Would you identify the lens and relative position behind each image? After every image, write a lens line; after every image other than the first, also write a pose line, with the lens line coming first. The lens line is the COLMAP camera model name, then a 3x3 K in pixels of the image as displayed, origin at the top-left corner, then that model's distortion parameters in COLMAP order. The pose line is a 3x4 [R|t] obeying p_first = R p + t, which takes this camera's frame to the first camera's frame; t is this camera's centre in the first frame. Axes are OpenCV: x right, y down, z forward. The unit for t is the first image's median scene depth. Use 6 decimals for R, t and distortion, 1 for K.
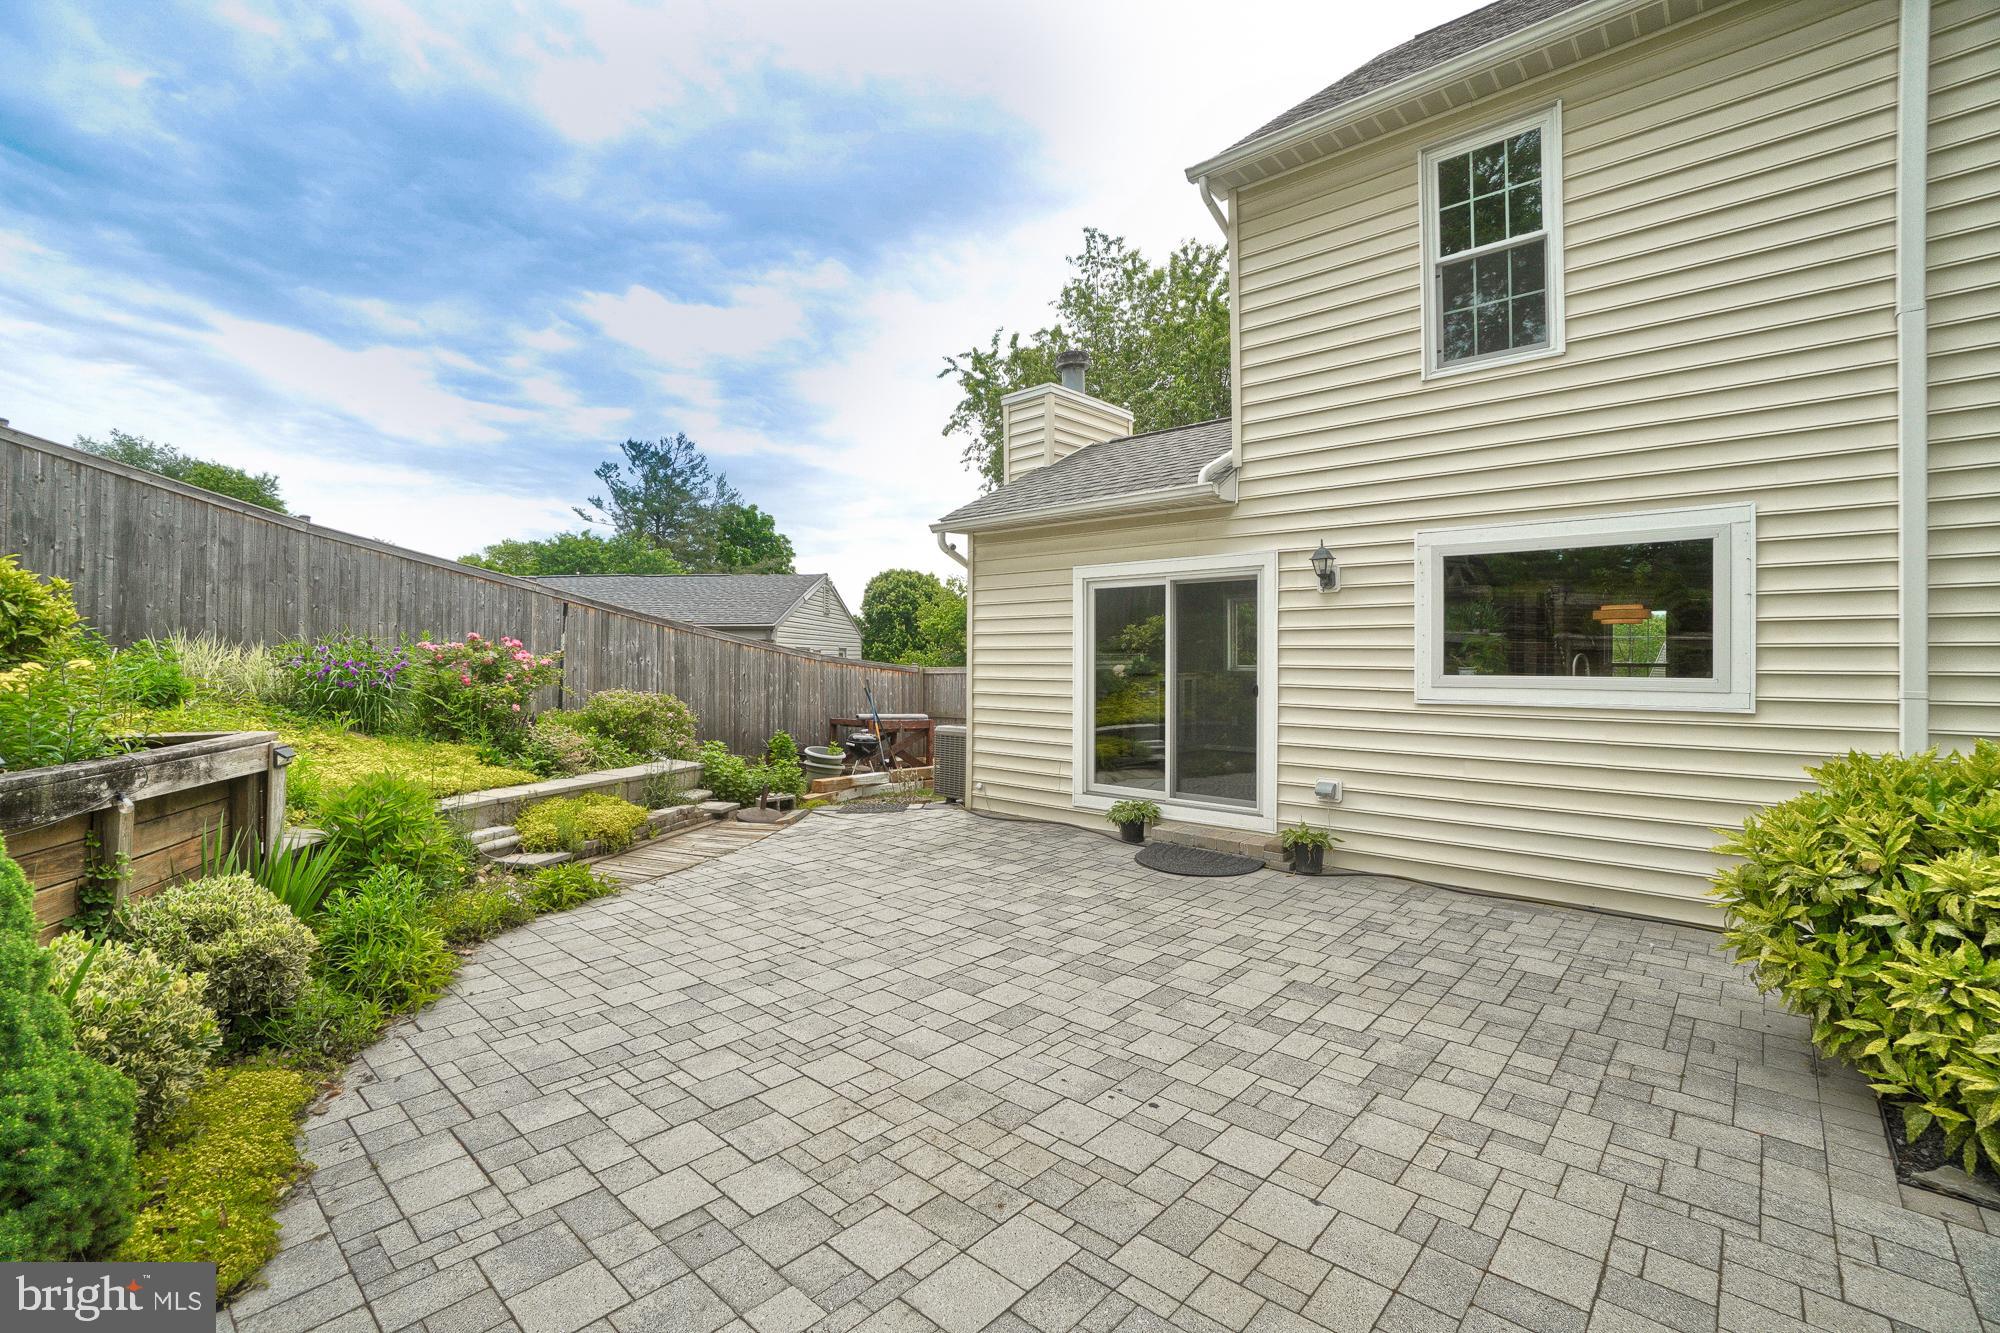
lens RADIAL K [[879.3, 0, 999.9], [0, 879.3, 661.8], [0, 0, 1]] dist [-0.068766, 0.024740]
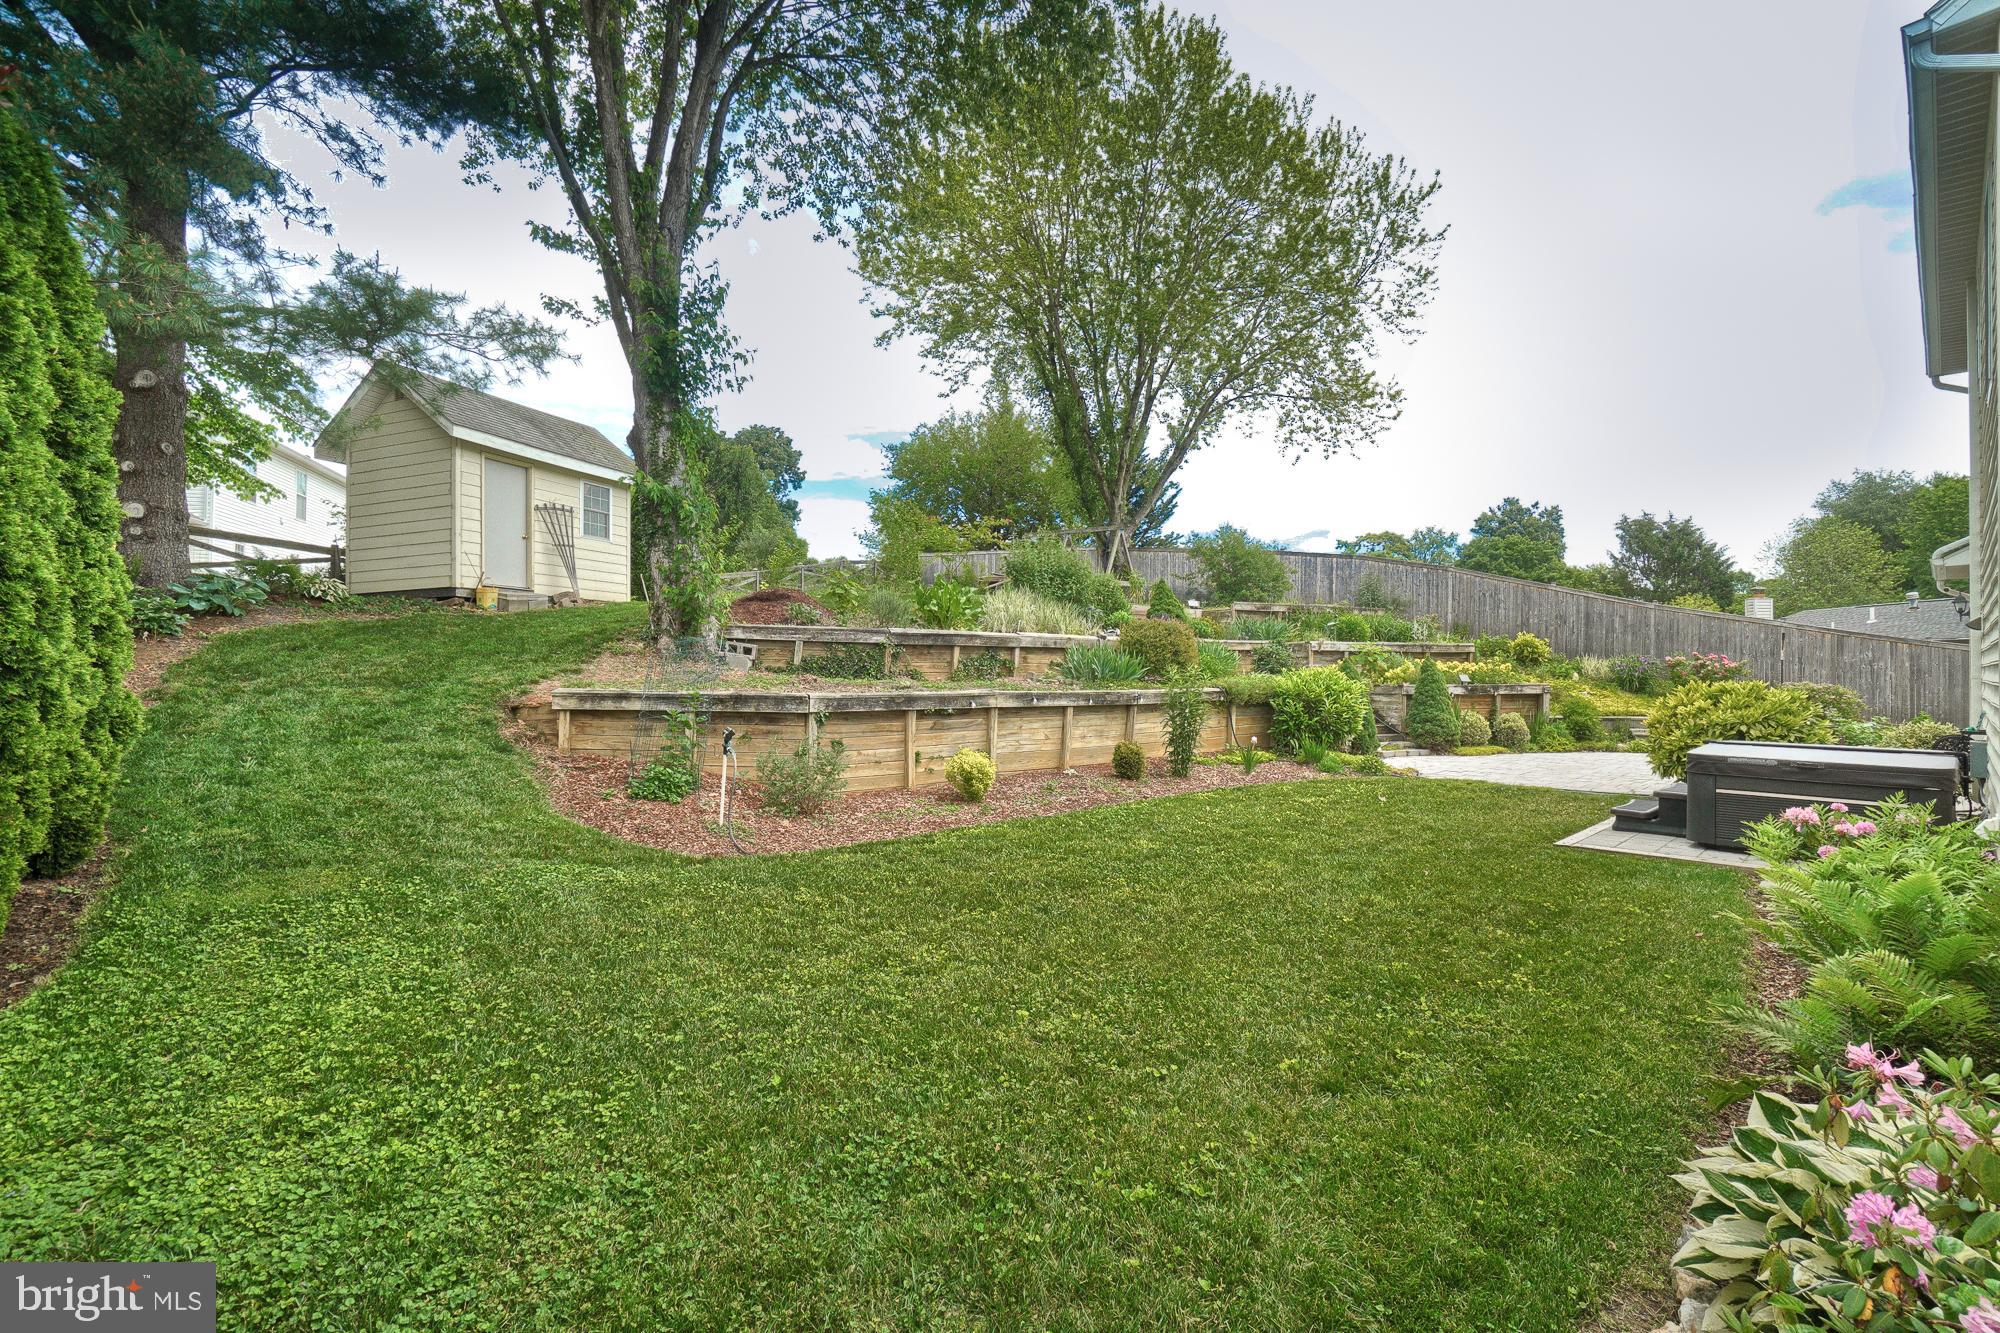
lens RADIAL K [[879.3, 0, 999.9], [0, 879.3, 661.8], [0, 0, 1]] dist [-0.068766, 0.024740]
pose [[-0.110506, -0.005399, -0.993861, 2.320756], [-0.006695, 0.999967, -0.004688, 0.017169], [0.993853, 0.006136, -0.110539, -0.701636]]
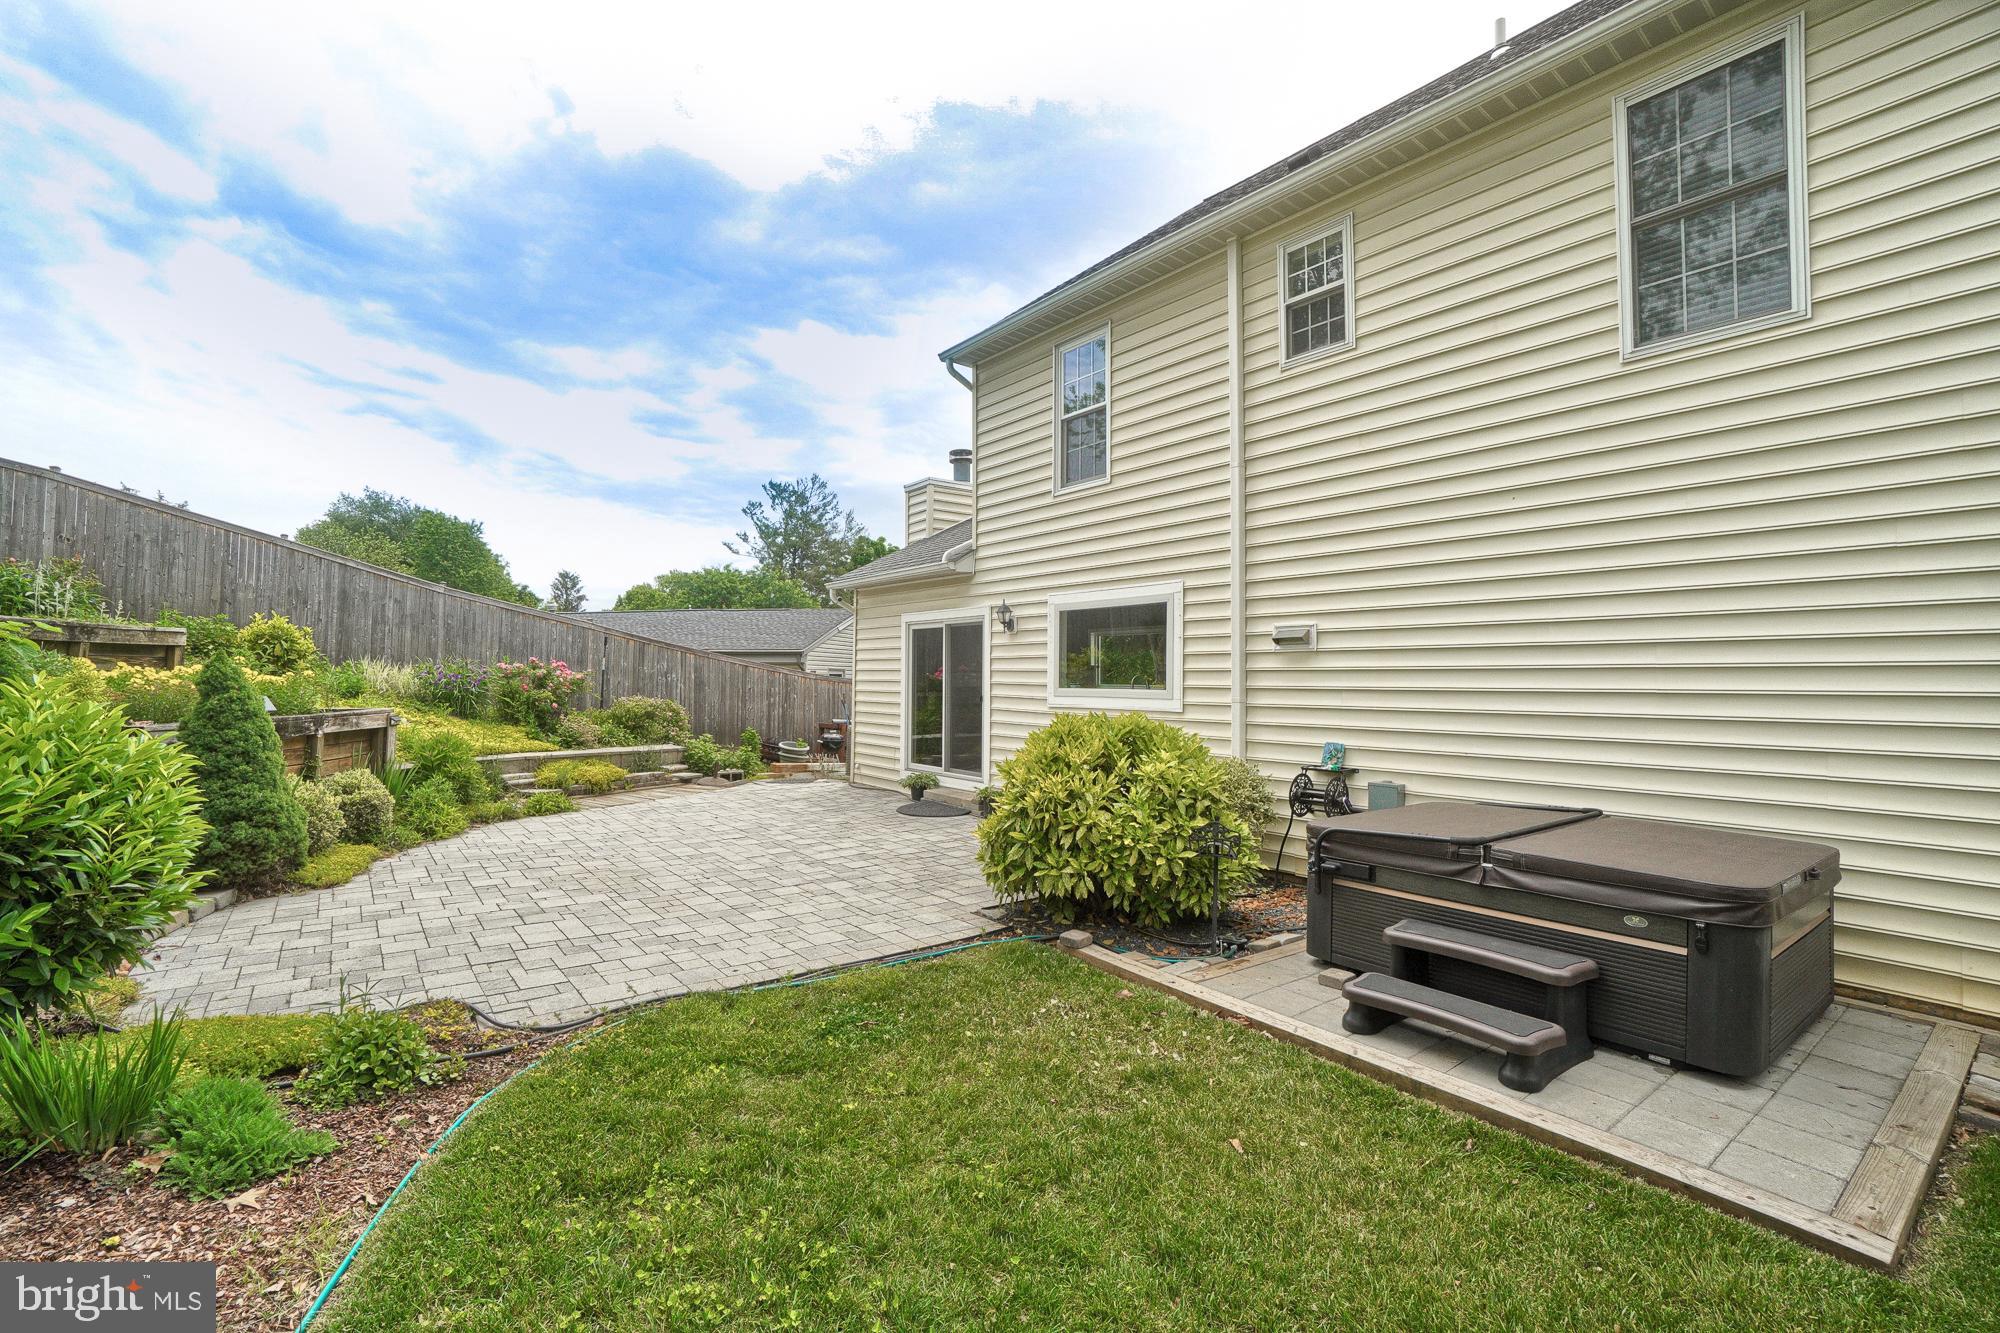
lens RADIAL K [[879.3, 0, 999.9], [0, 879.3, 661.8], [0, 0, 1]] dist [-0.068766, 0.024740]
pose [[0.985055, 0.004473, -0.172181, 0.670875], [-0.008925, 0.999645, -0.025088, 0.008389], [0.172008, 0.026250, 0.984746, -0.549183]]
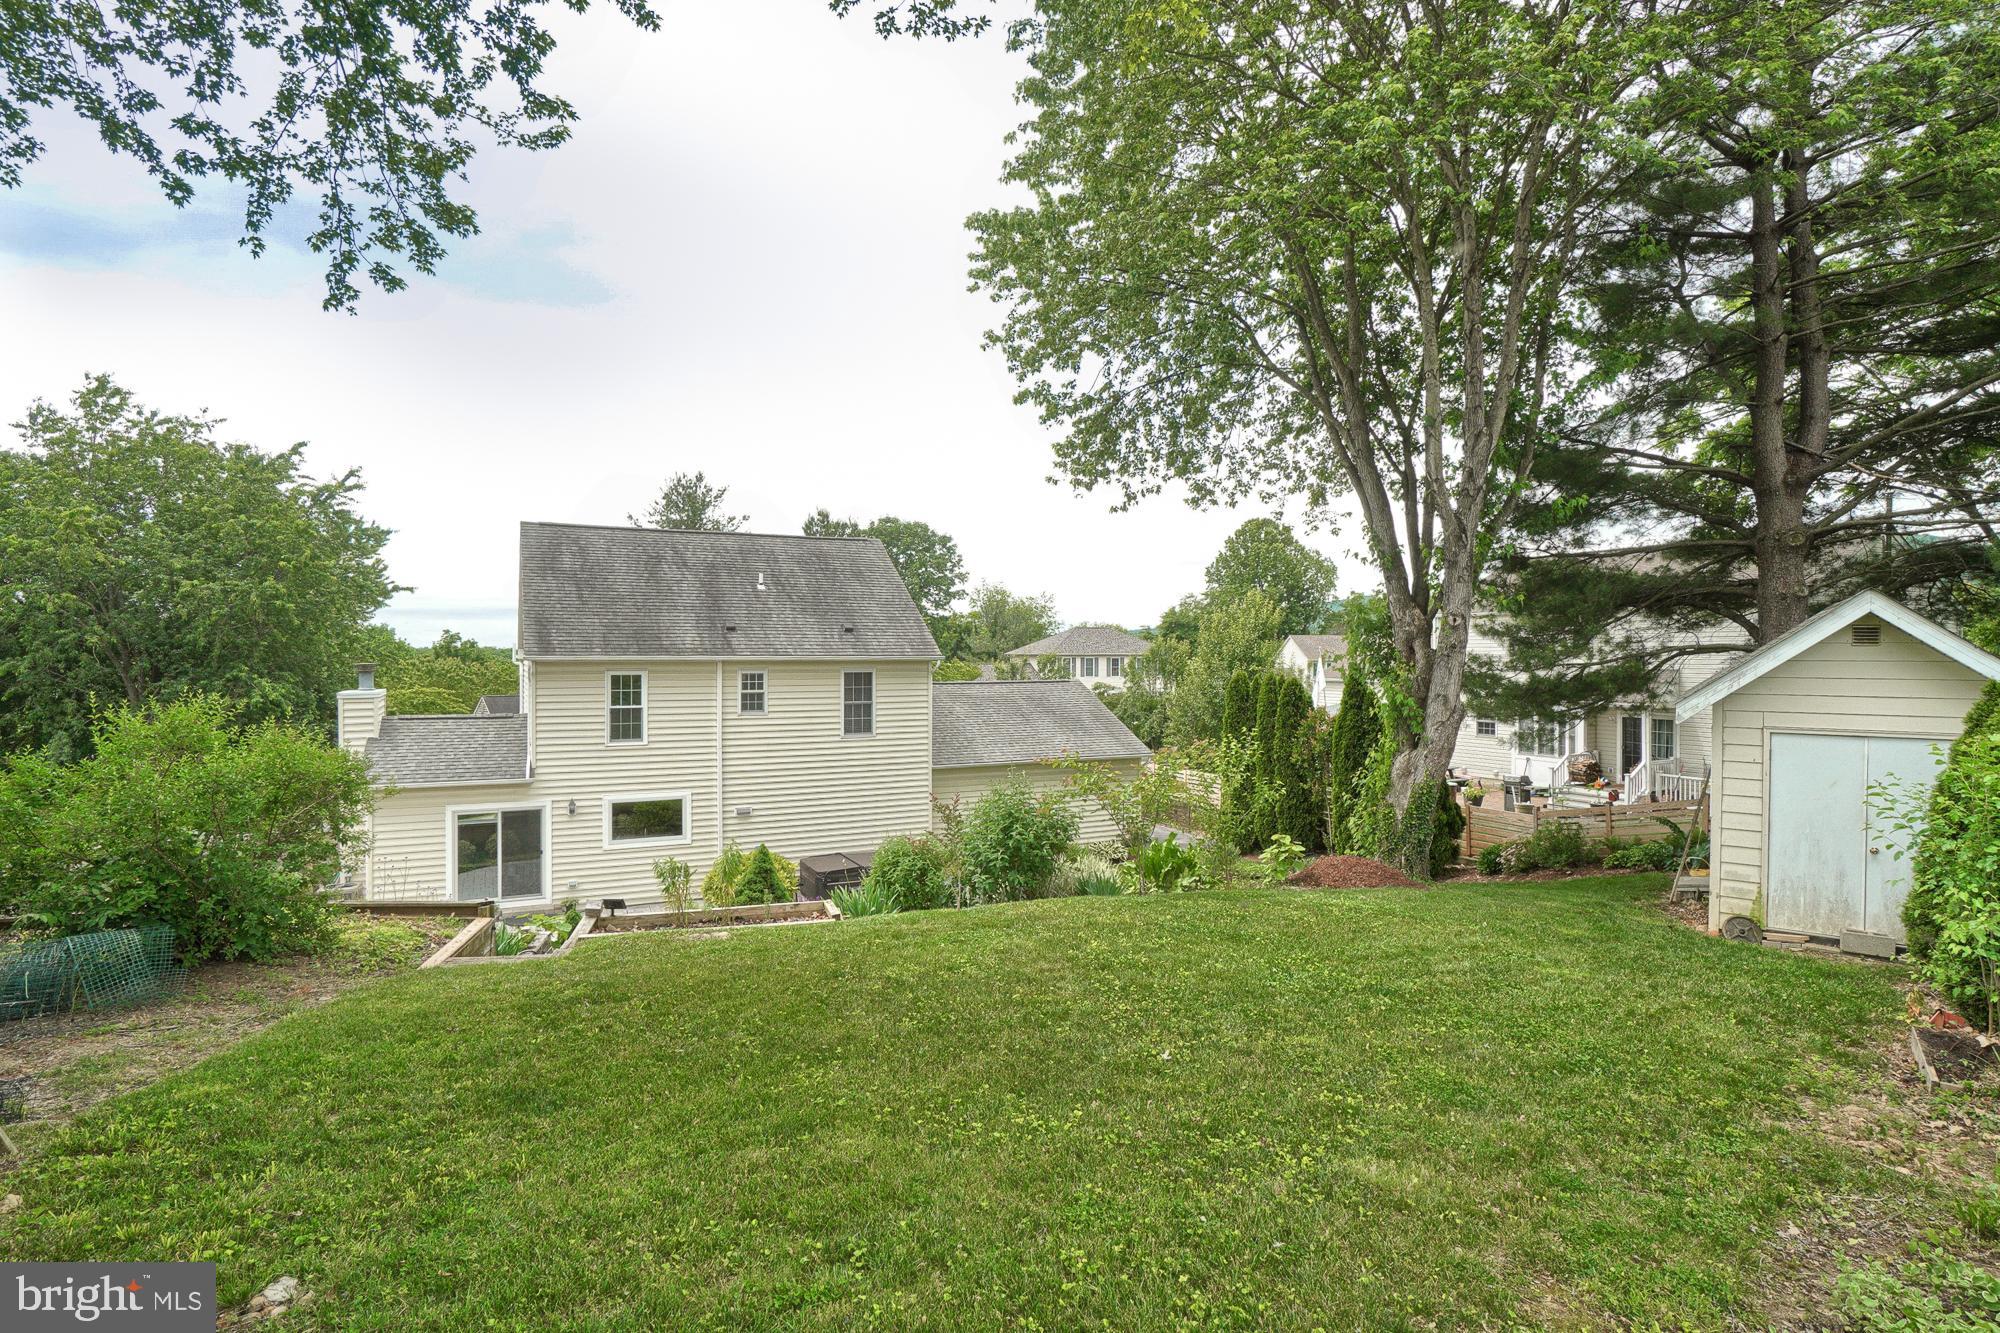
lens RADIAL K [[1015.2, 0, 994.8], [0, 1015.2, 657.2], [0, 0, 1]] dist [-0.022824, -0.000001]
pose [[0.356231, -0.002280, 0.934395, -2.412474], [0.001047, 0.999997, 0.002040, -0.653220], [-0.934397, 0.000252, 0.356232, -1.606598]]
